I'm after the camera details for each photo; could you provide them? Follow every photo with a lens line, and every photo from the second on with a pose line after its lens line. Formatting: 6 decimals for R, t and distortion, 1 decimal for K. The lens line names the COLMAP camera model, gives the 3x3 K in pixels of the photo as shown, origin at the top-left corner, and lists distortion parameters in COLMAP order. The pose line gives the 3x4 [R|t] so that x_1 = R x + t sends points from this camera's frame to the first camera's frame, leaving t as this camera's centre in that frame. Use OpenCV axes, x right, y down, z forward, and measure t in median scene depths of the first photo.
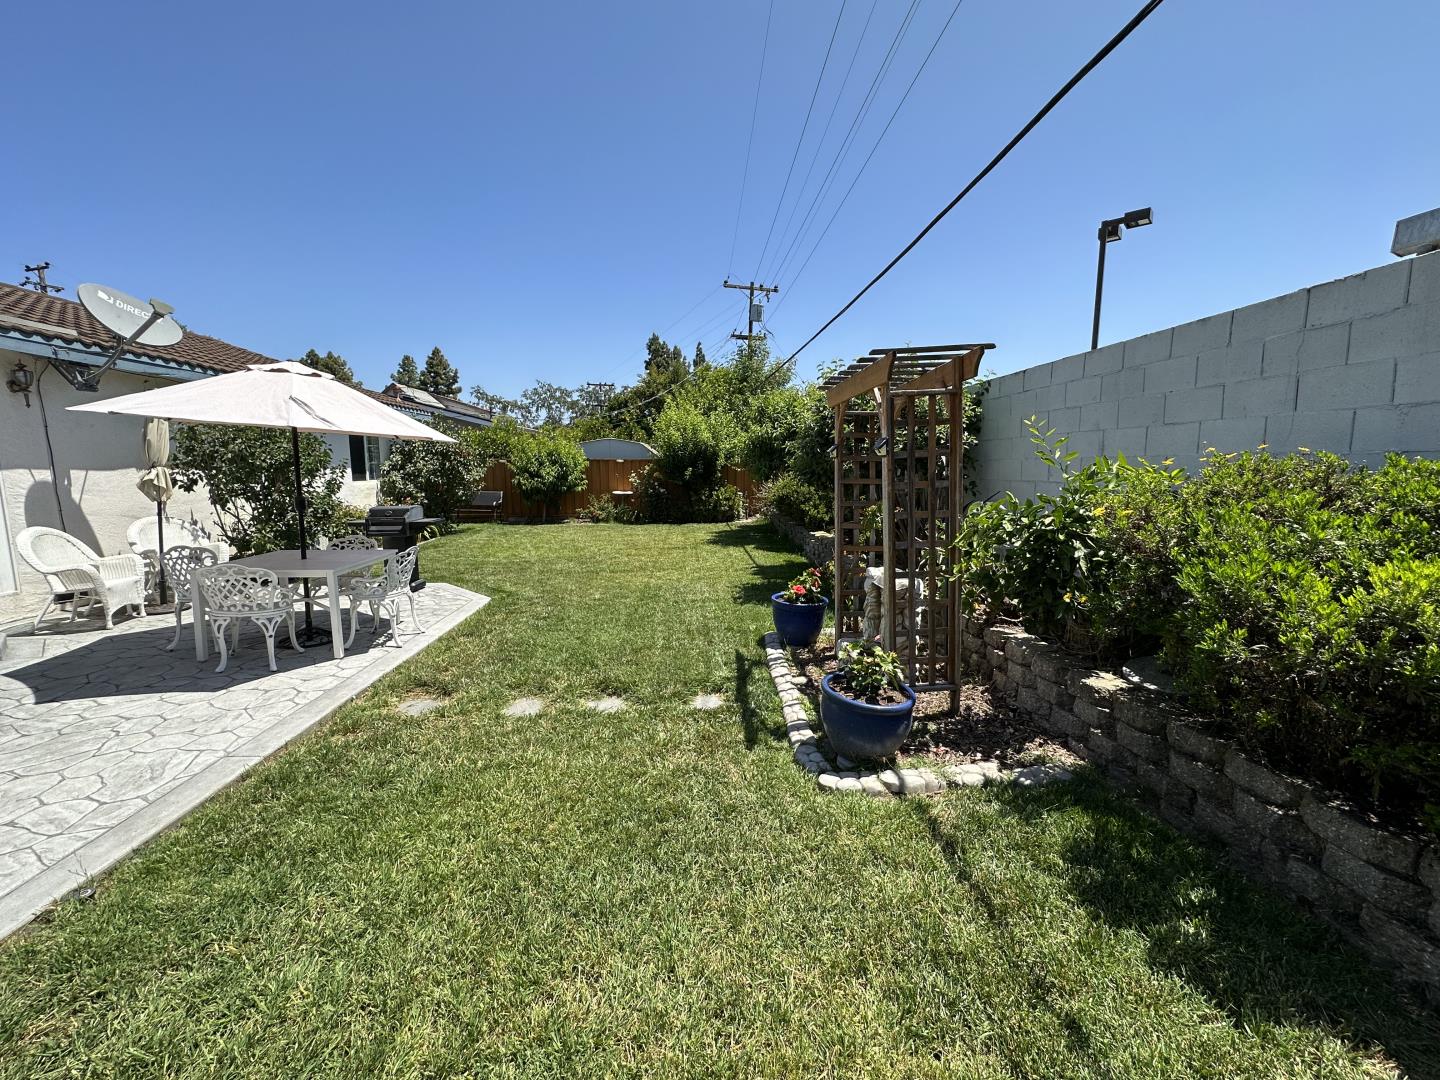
lens RADIAL K [[574.6, 0, 720.0], [0, 574.6, 540.0], [0, 0, 1]] dist [-0.001673, 0.000407]
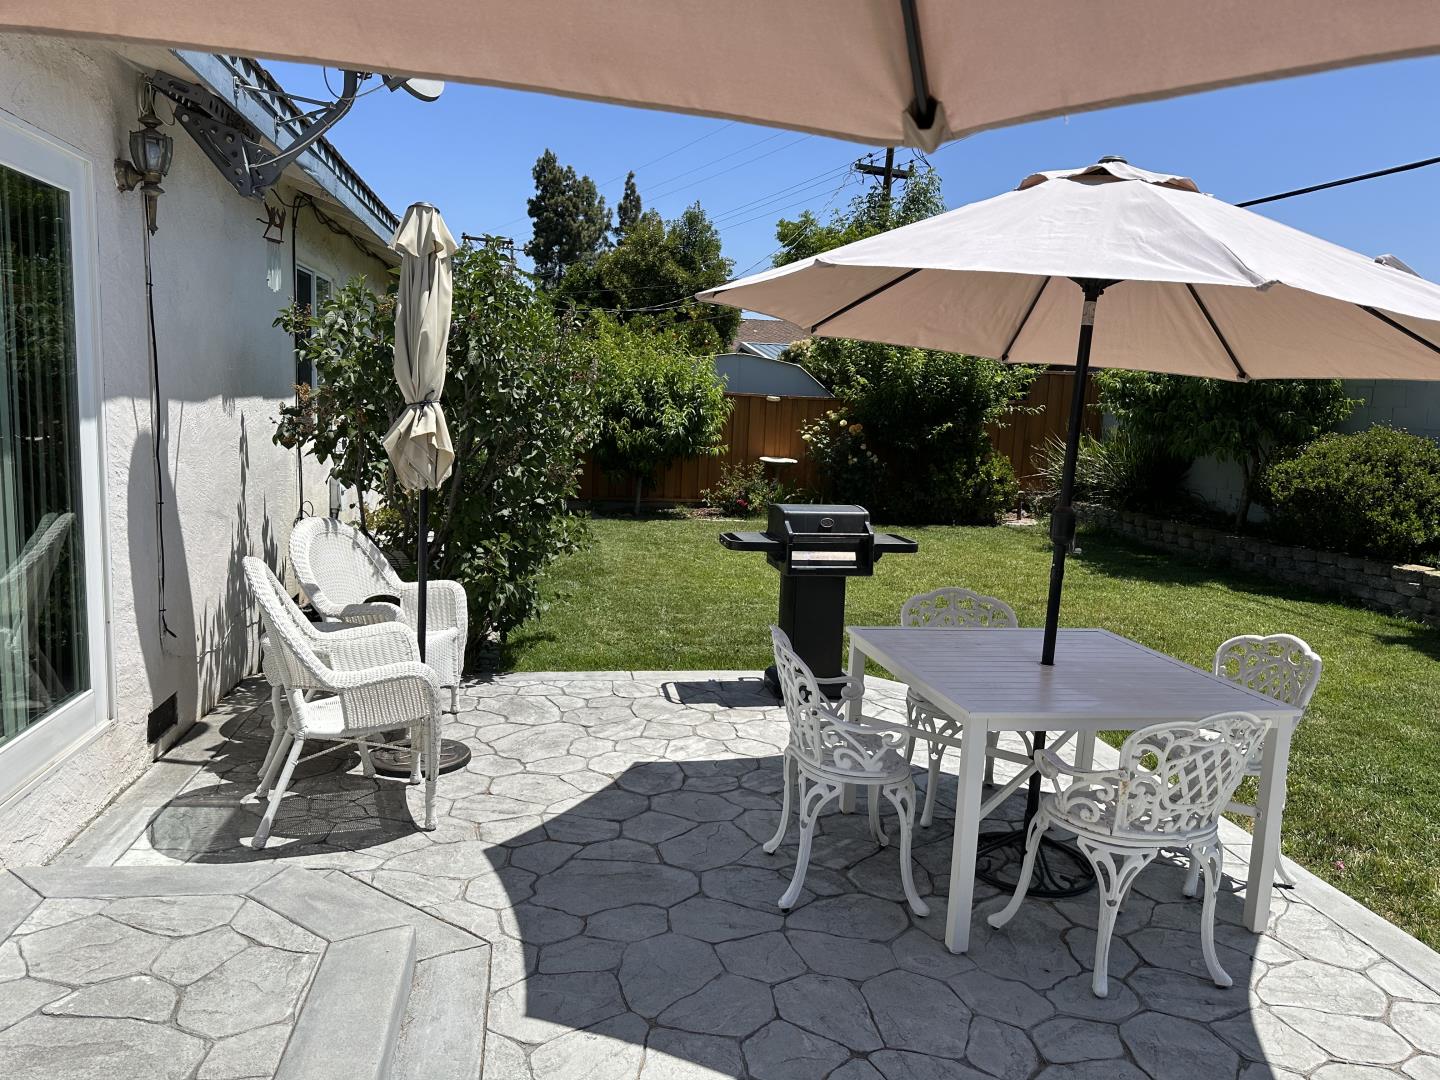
lens RADIAL K [[1001.8, 0, 721.3], [0, 1001.8, 534.7], [0, 0, 1]] dist [0.169181, -0.267717]
pose [[0.992493, 0.026833, 0.119320, -0.899693], [-0.027360, 0.999622, 0.002781, -0.045532], [-0.119200, -0.006024, 0.992852, 0.282672]]
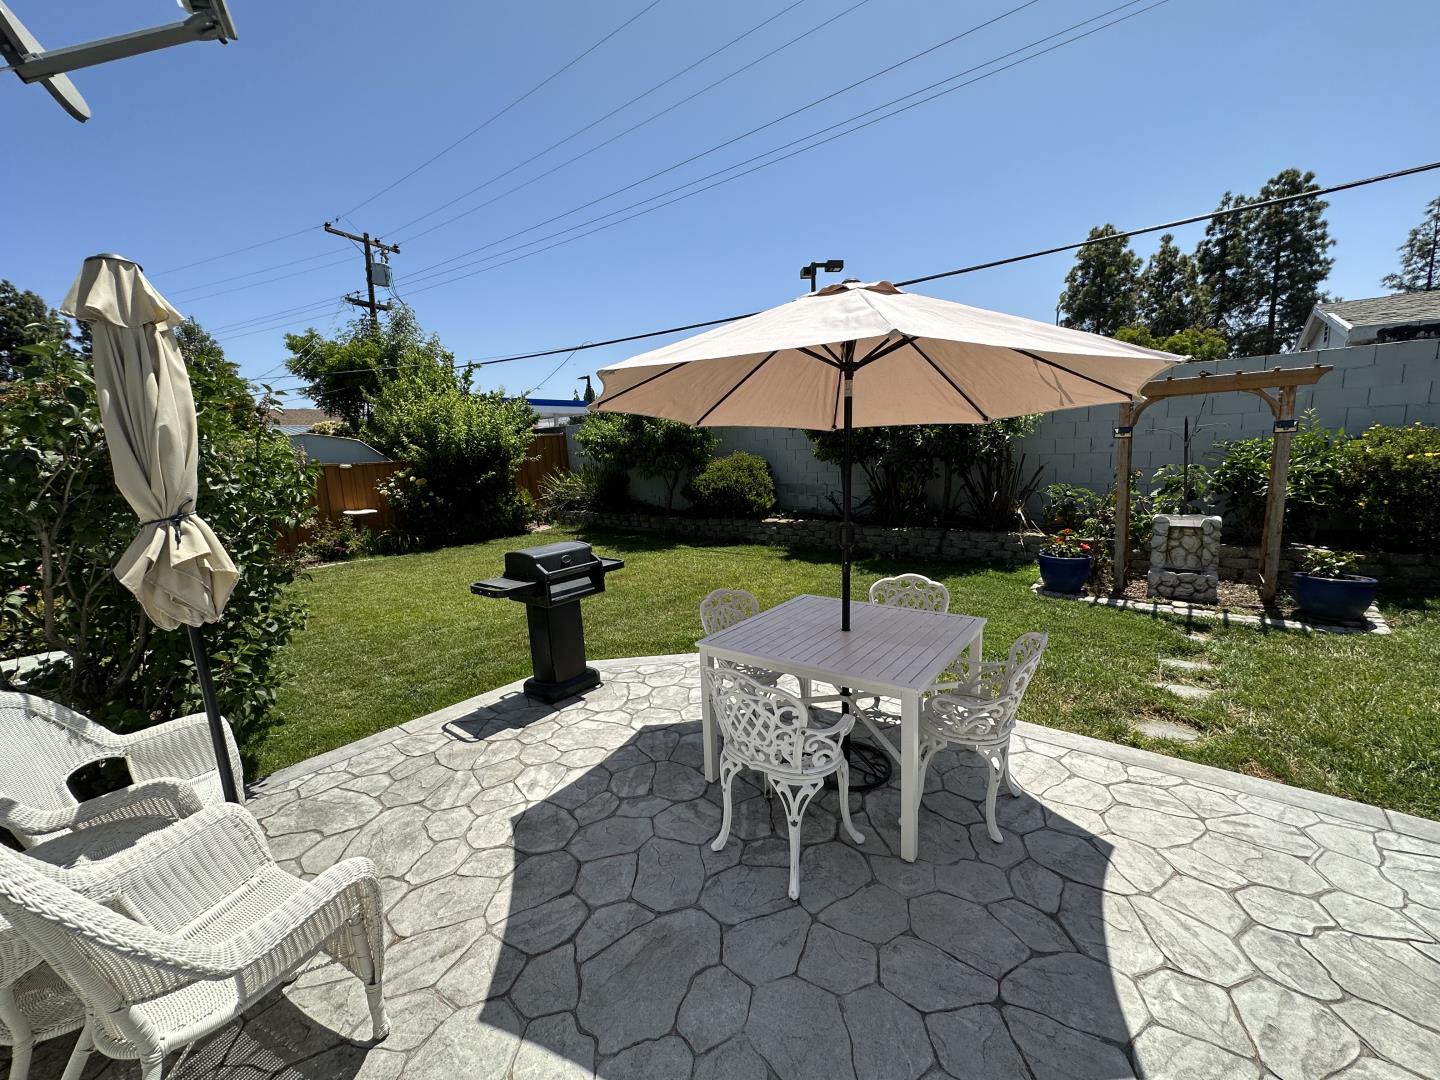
lens RADIAL K [[574.6, 0, 720.0], [0, 574.6, 540.0], [0, 0, 1]] dist [-0.001673, 0.000407]
pose [[0.670818, -0.145727, 0.727163, -1.059518], [0.140340, 0.987732, 0.068481, -0.099717], [-0.728222, 0.056112, 0.683040, 0.599358]]
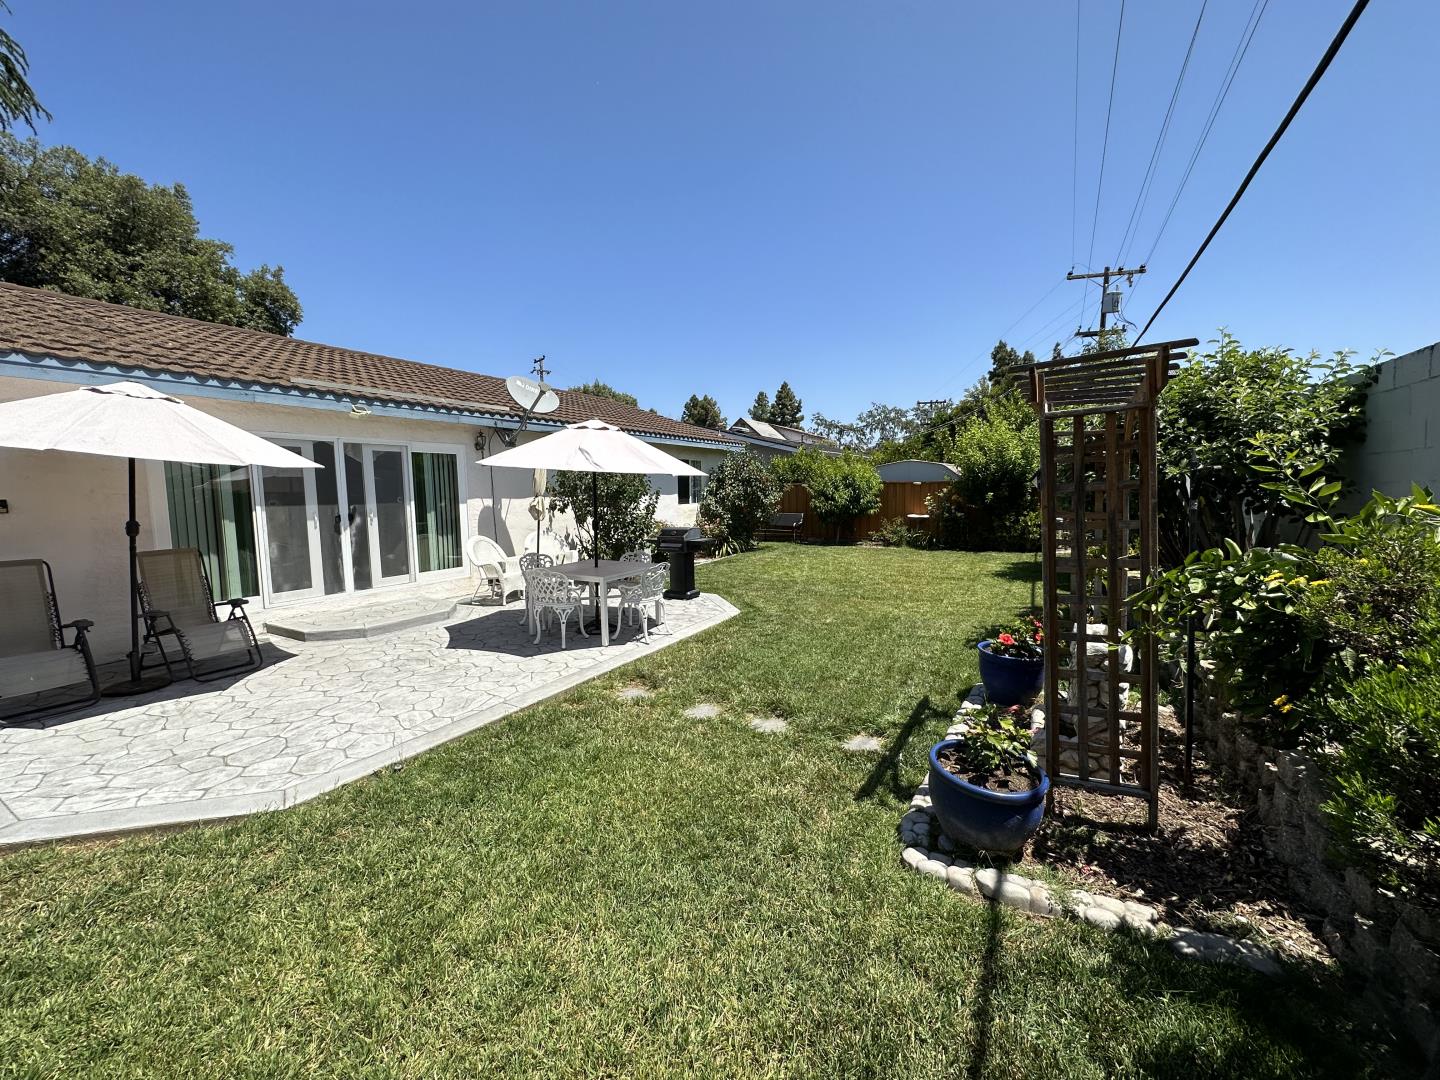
lens RADIAL K [[574.6, 0, 720.0], [0, 574.6, 540.0], [0, 0, 1]] dist [-0.001673, 0.000407]
pose [[0.842357, 0.037794, -0.537593, 0.192518], [-0.055988, 0.998277, -0.017547, -0.019036], [0.536004, 0.044879, 0.843022, 0.031737]]
